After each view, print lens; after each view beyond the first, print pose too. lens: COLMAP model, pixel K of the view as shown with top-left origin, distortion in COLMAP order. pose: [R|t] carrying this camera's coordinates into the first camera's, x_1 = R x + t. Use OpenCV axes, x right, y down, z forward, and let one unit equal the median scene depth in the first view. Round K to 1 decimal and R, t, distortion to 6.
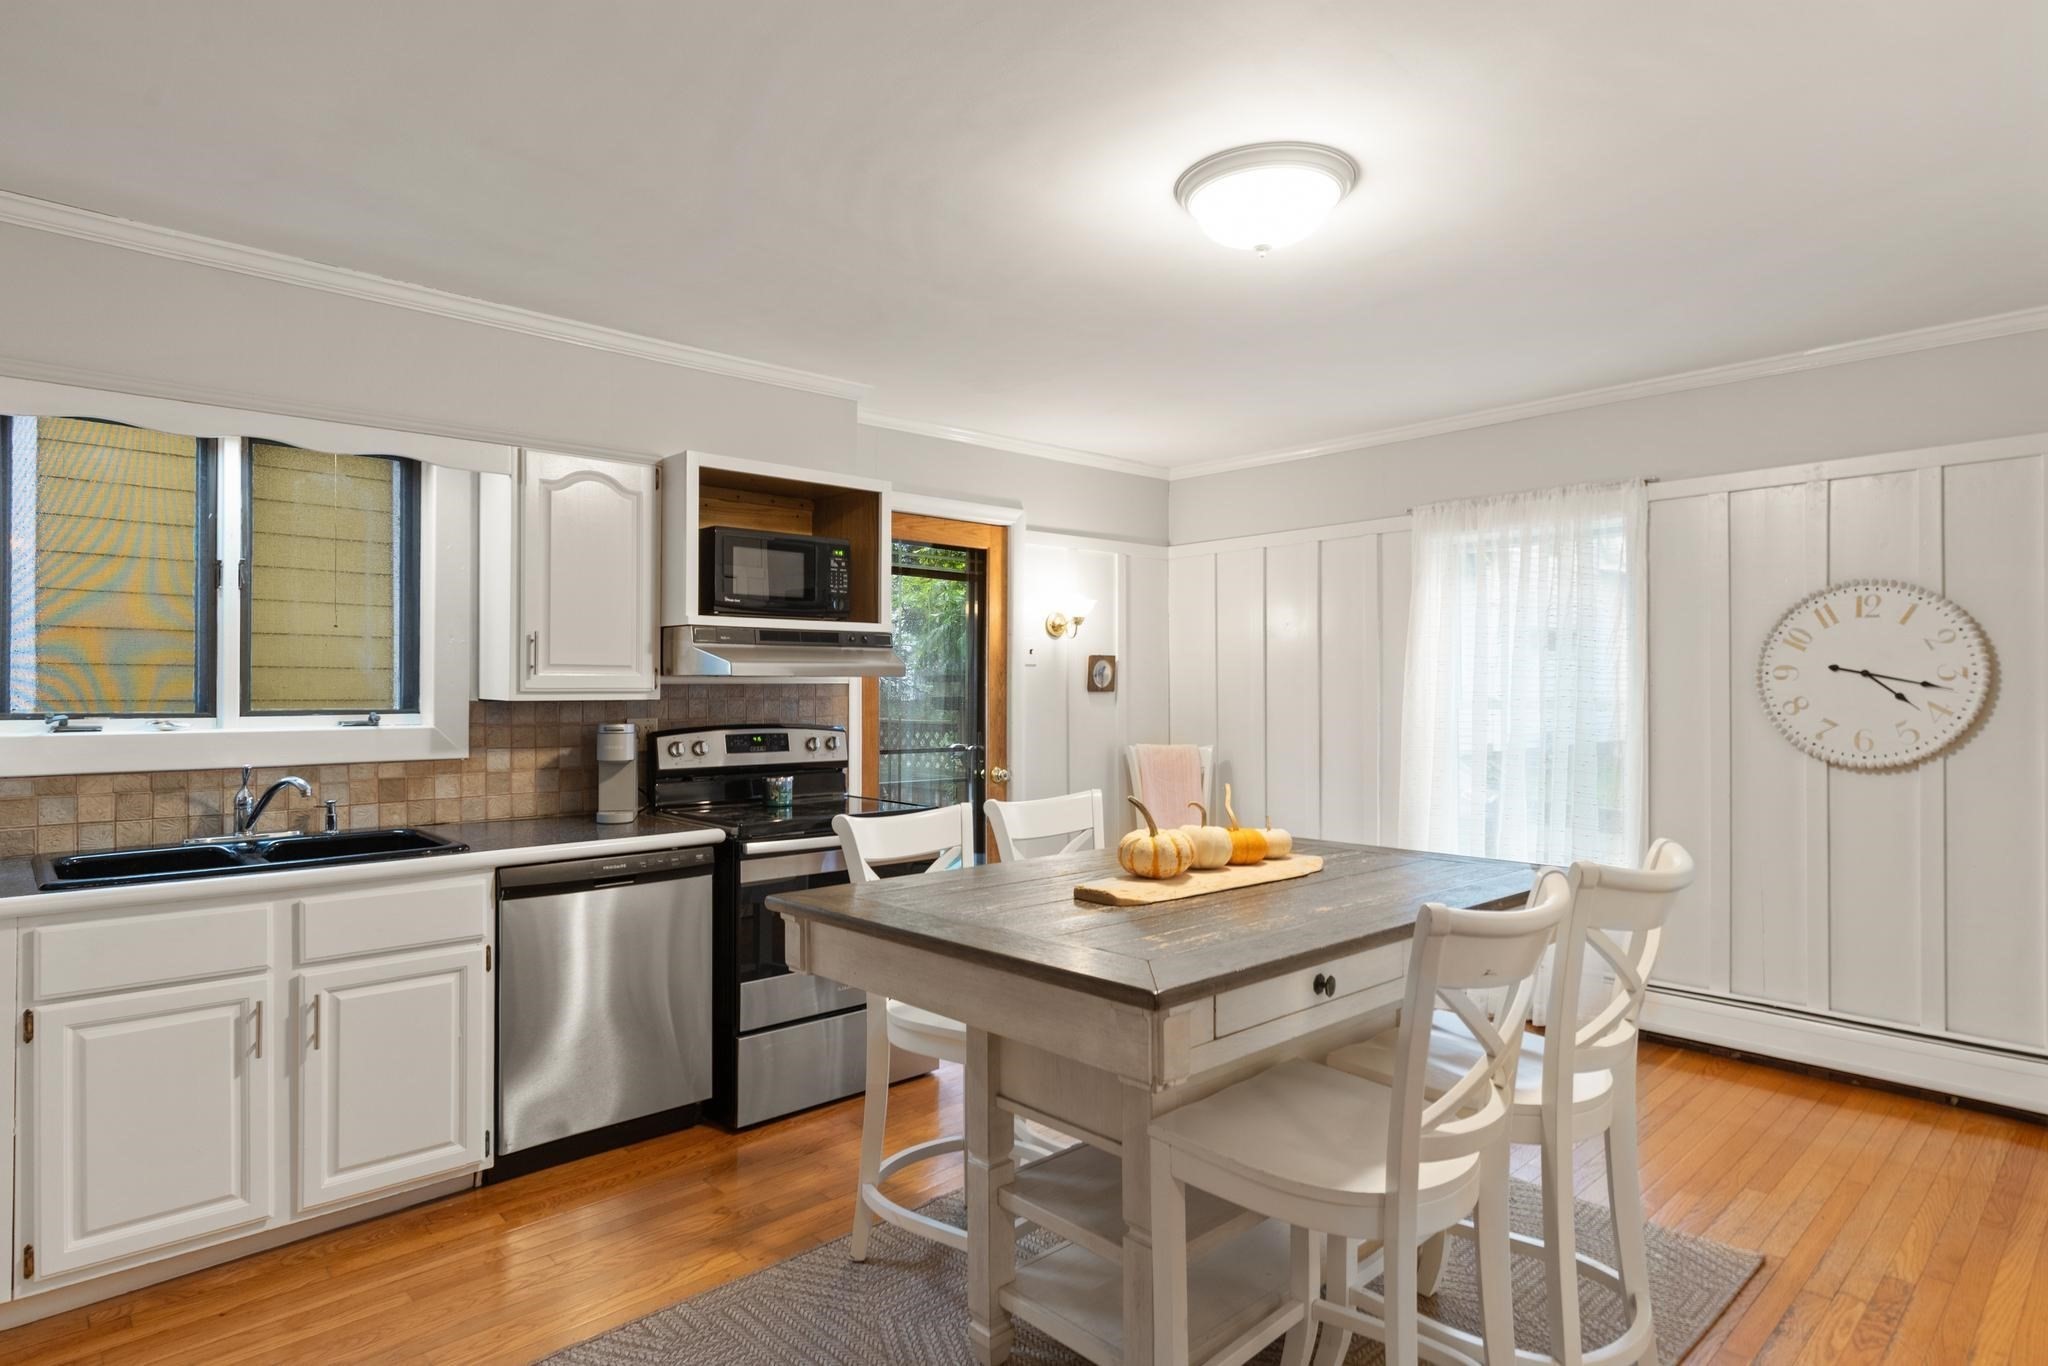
lens RADIAL K [[1110.0, 0, 1035.2], [0, 1110.0, 685.7], [0, 0, 1]] dist [-0.003822, 0.000653]
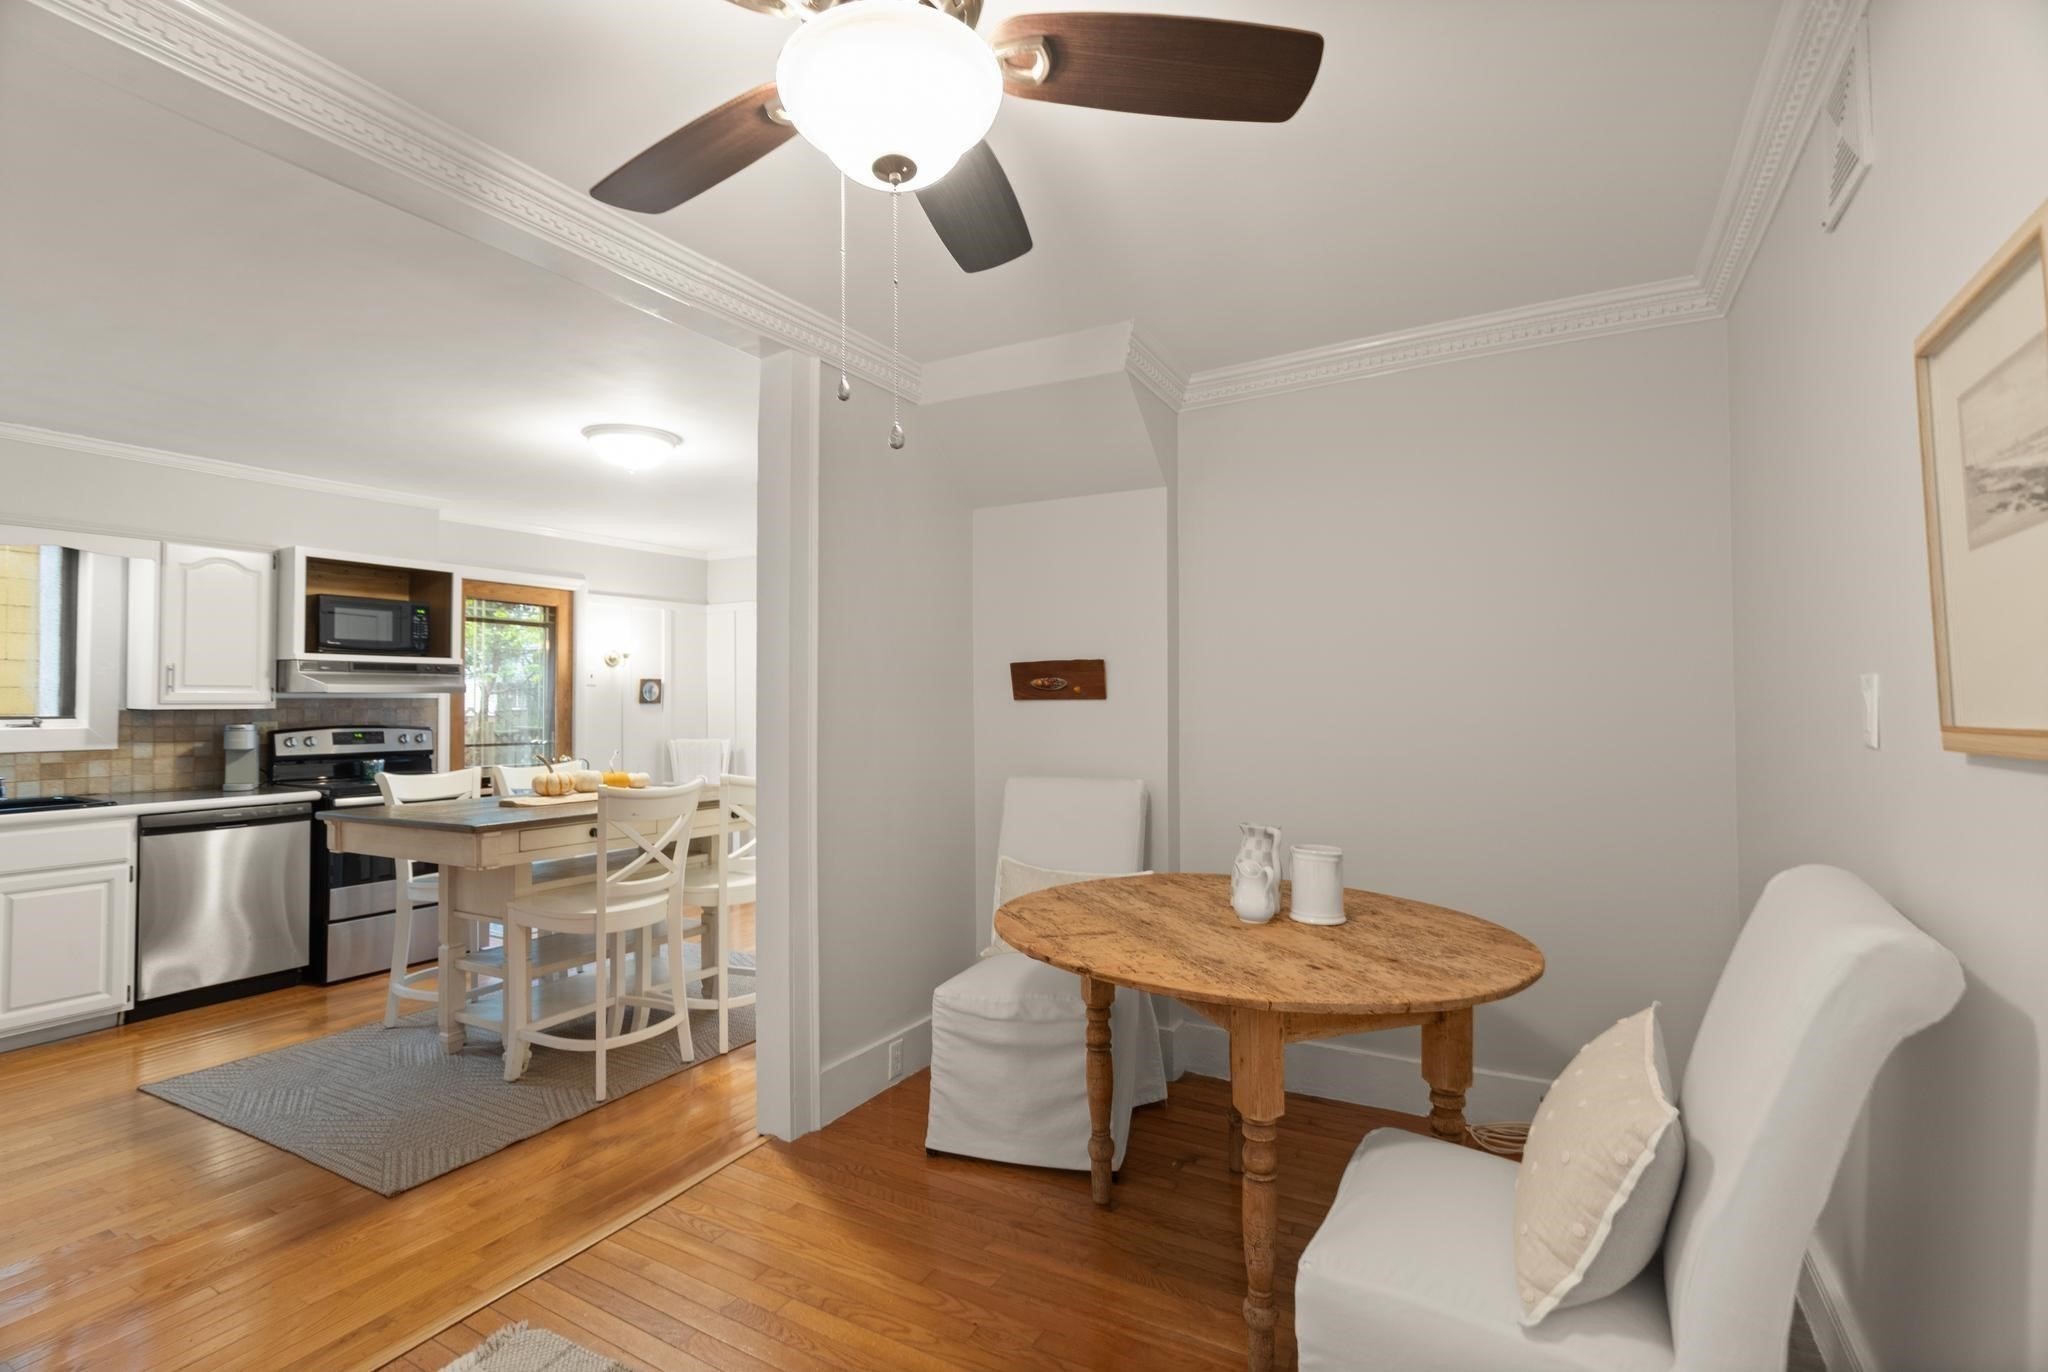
lens RADIAL K [[938.9, 0, 1017.5], [0, 938.9, 686.6], [0, 0, 1]] dist [-0.000925, 0.001162]
pose [[0.958136, 0.001897, 0.286309, 0.266352], [0.002765, 0.999870, -0.015879, 0.006176], [-0.286302, 0.016006, 0.958006, -0.517404]]
